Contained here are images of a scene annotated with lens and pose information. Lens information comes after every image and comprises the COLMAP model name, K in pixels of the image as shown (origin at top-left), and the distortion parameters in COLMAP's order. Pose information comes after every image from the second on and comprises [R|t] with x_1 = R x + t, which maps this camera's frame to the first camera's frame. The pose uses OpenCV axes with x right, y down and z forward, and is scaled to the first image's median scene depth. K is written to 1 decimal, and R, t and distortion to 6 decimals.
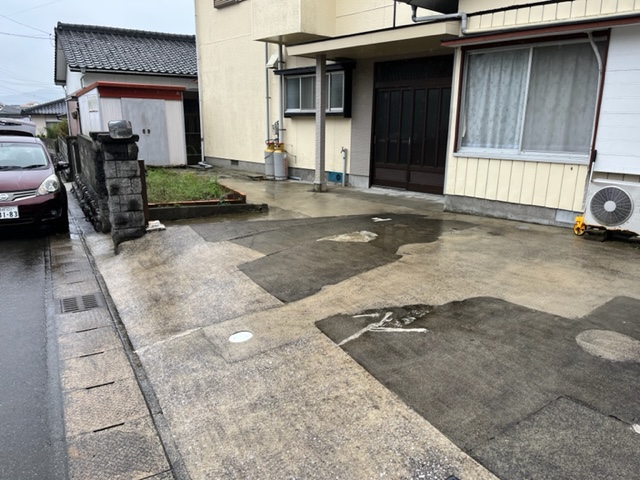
lens RADIAL K [[483.9, 0, 321.7], [0, 483.9, 252.3], [0, 0, 1]] dist [0.045629, -0.050221]
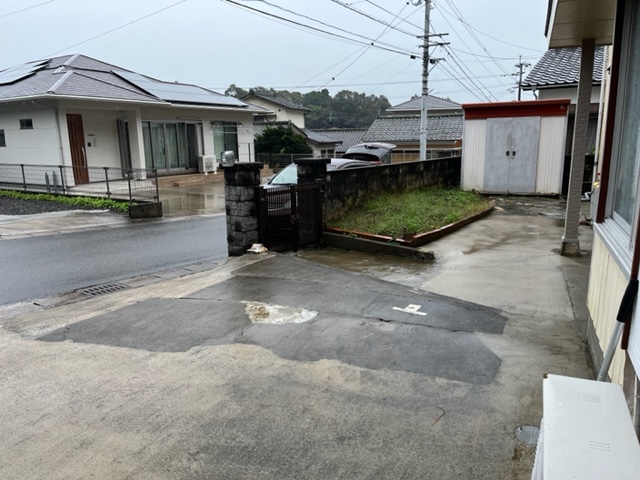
lens RADIAL K [[483.9, 0, 314.9], [0, 483.9, 245.5], [0, 0, 1]] dist [0.045629, -0.050221]
pose [[0.408155, 0.183552, -0.894269, 0.325331], [-0.219168, 0.970632, 0.099195, -0.096965], [0.886214, 0.155508, 0.436397, 0.328000]]
